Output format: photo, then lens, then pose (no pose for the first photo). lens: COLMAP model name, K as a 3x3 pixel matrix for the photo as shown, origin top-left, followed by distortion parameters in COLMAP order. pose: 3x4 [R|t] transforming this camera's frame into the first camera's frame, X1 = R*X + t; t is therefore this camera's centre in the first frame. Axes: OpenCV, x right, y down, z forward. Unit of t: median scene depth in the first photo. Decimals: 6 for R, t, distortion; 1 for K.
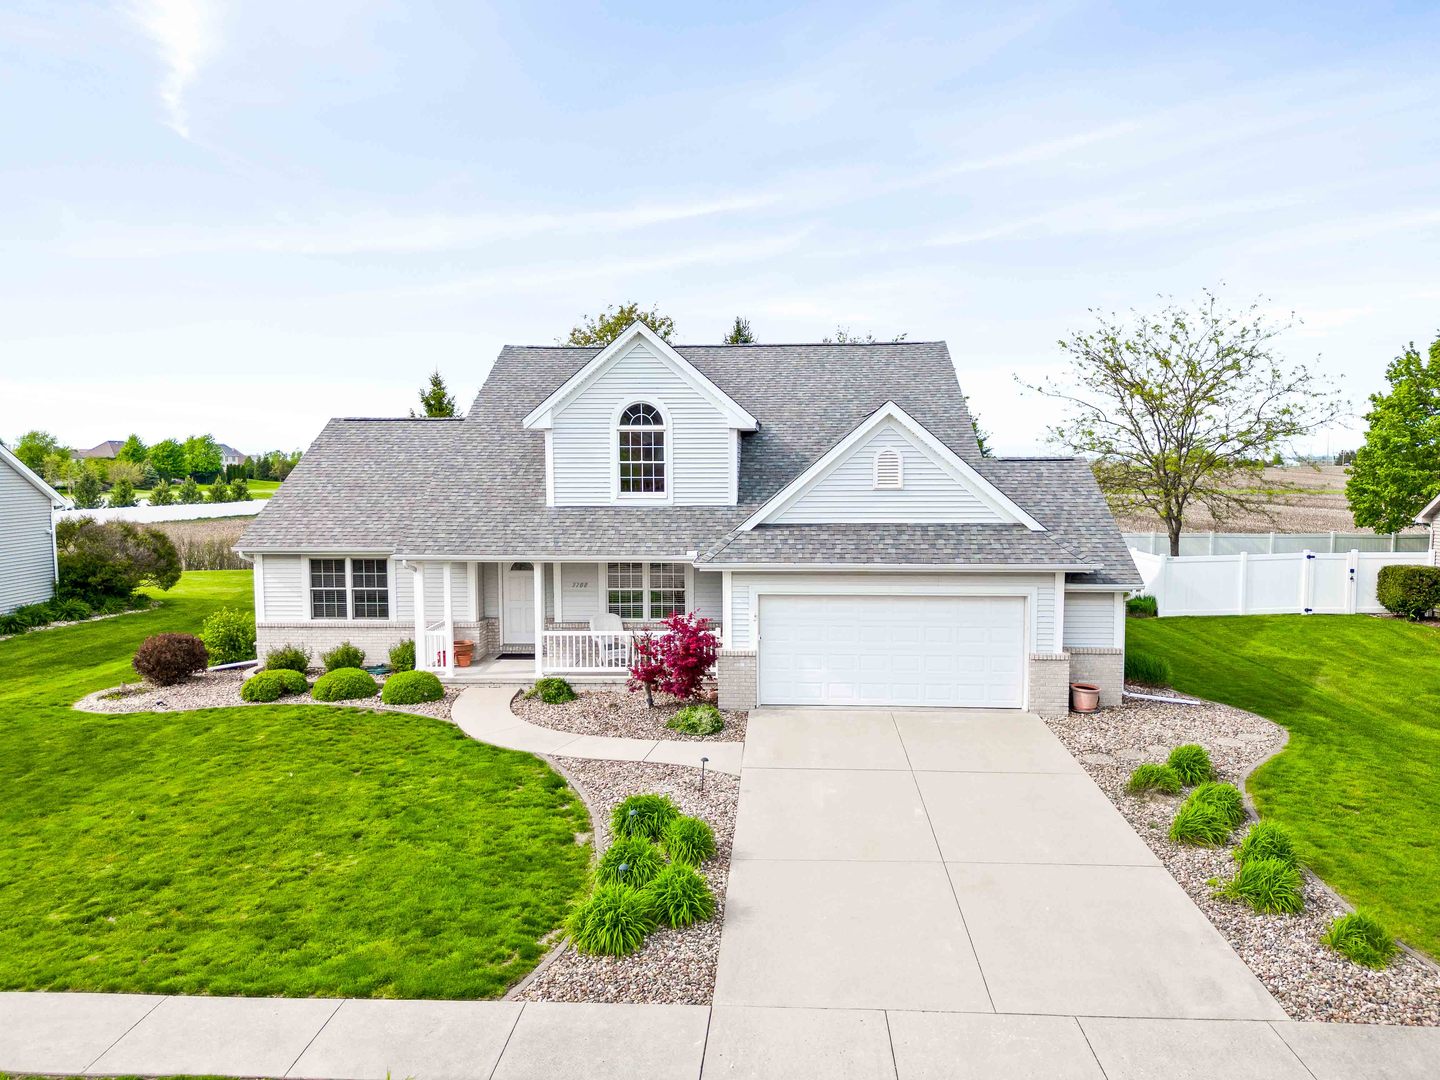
lens RADIAL K [[1017.1, 0, 720.0], [0, 1017.1, 540.0], [0, 0, 1]] dist [0.005171, 0.000626]
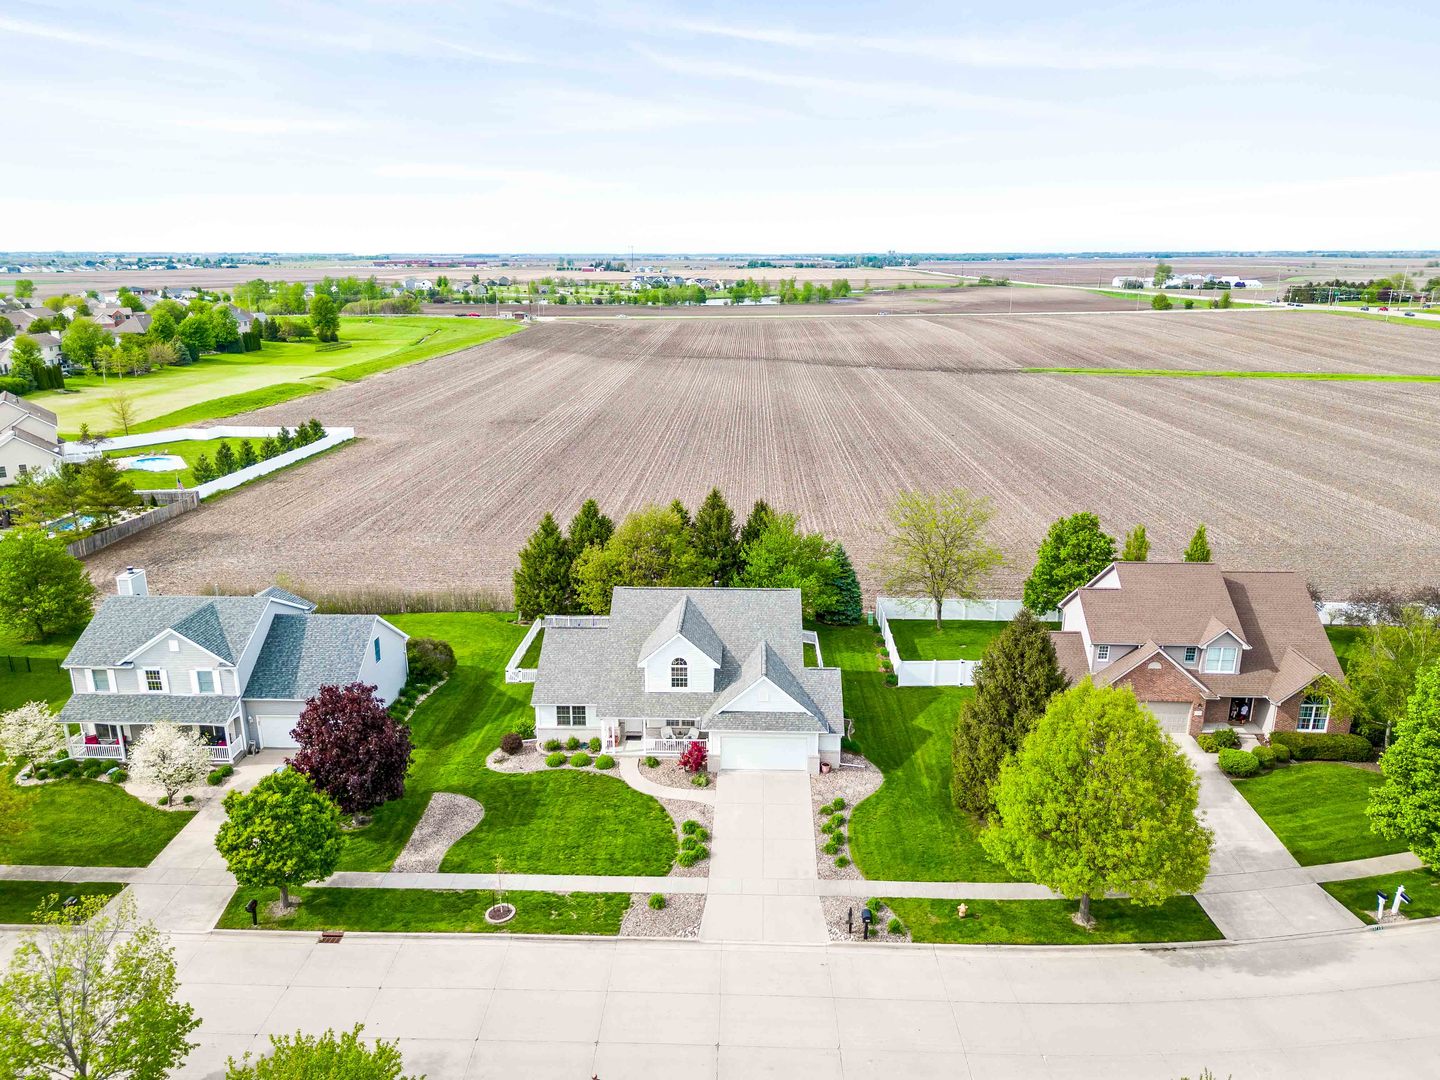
lens RADIAL K [[999.2, 0, 720.0], [0, 999.2, 540.0], [0, 0, 1]] dist [0.036607, 0.000627]
pose [[0.999718, -0.004597, 0.023315, -0.030127], [-0.000041, 0.980782, 0.195107, -1.073880], [-0.023764, -0.195053, 0.980505, -1.773261]]
